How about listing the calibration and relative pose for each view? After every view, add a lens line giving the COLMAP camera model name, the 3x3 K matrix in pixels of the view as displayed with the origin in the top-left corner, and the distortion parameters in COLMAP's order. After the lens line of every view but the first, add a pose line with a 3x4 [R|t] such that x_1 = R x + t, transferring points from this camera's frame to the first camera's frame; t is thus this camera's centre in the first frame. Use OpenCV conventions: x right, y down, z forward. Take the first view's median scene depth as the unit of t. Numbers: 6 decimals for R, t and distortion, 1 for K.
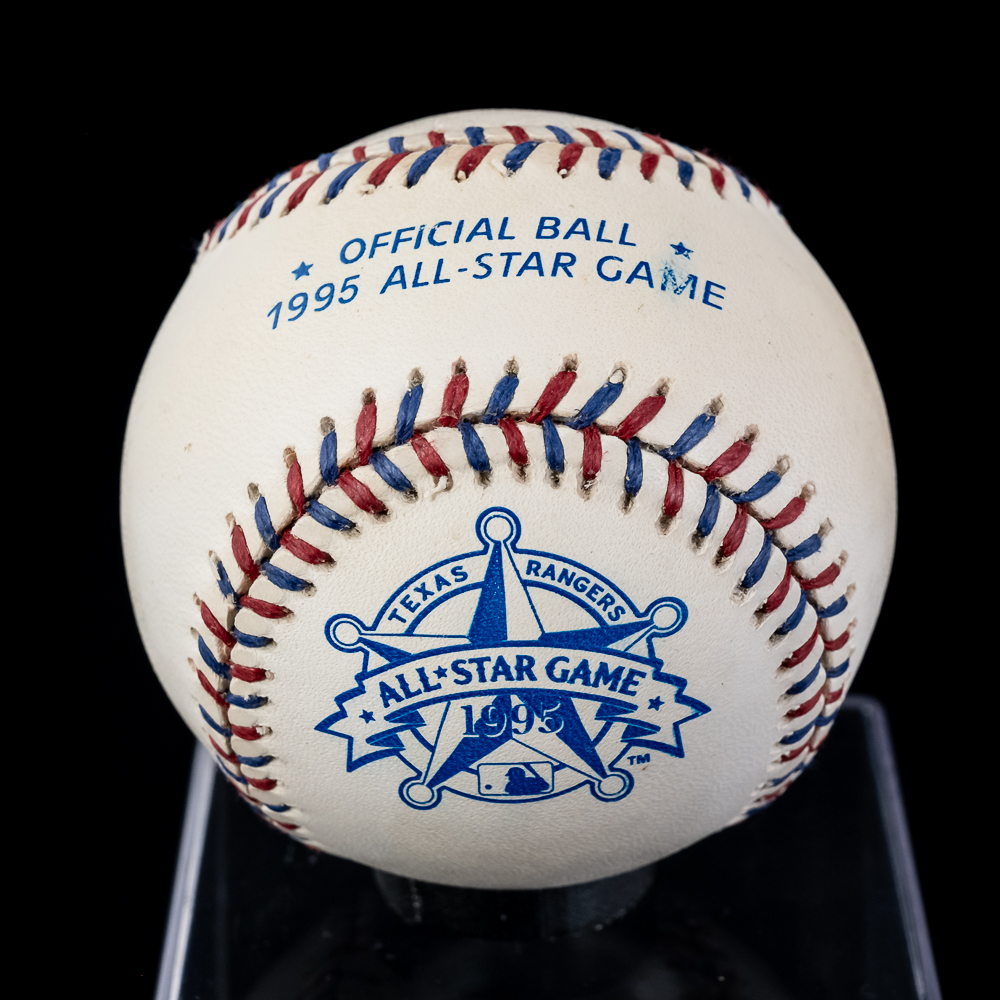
lens RADIAL K [[3641.6, 0, 500.0], [0, 3641.6, 500.0], [0, 0, 1]] dist [0.032343, -0.395313]
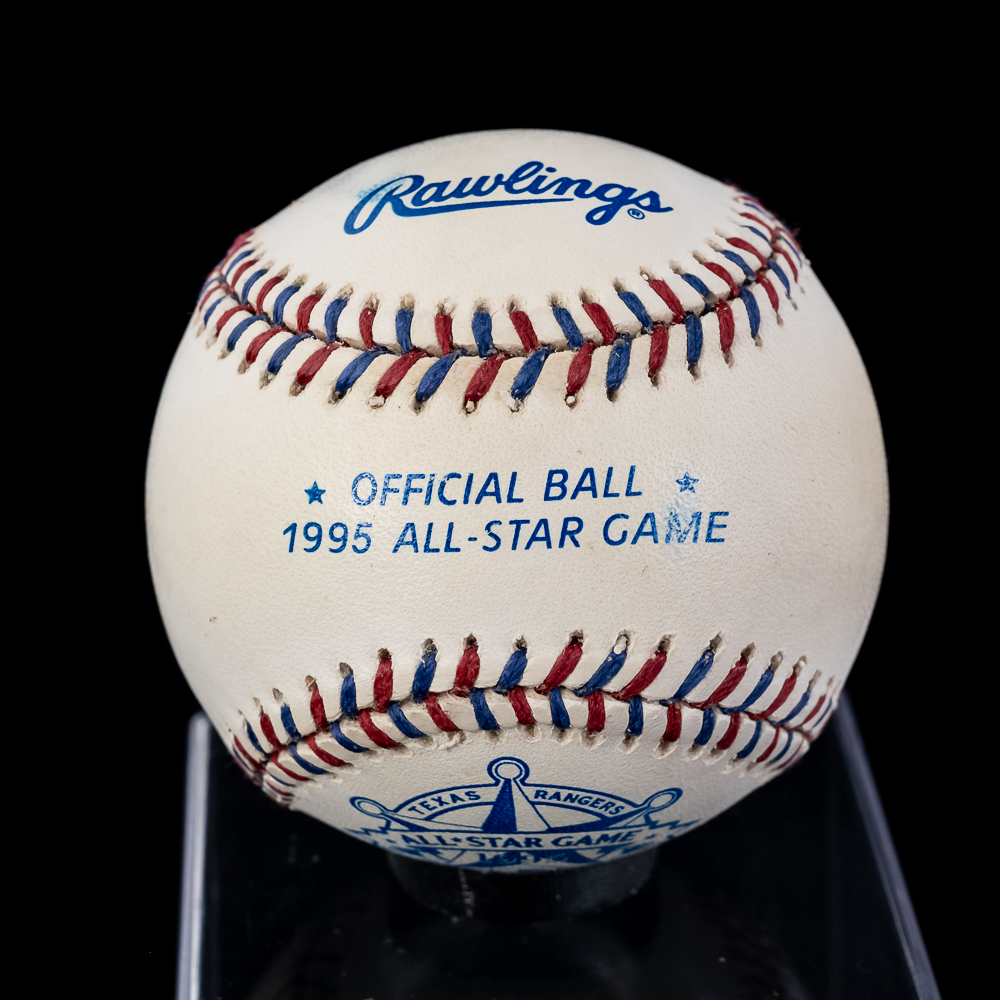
lens RADIAL K [[3641.6, 0, 500.0], [0, 3641.6, 500.0], [0, 0, 1]] dist [0.032343, -0.395313]
pose [[0.999987, -0.004415, -0.002515, 0.000120], [0.004986, 0.757090, 0.653291, -0.743066], [-0.000981, -0.653295, 0.757103, 0.229685]]
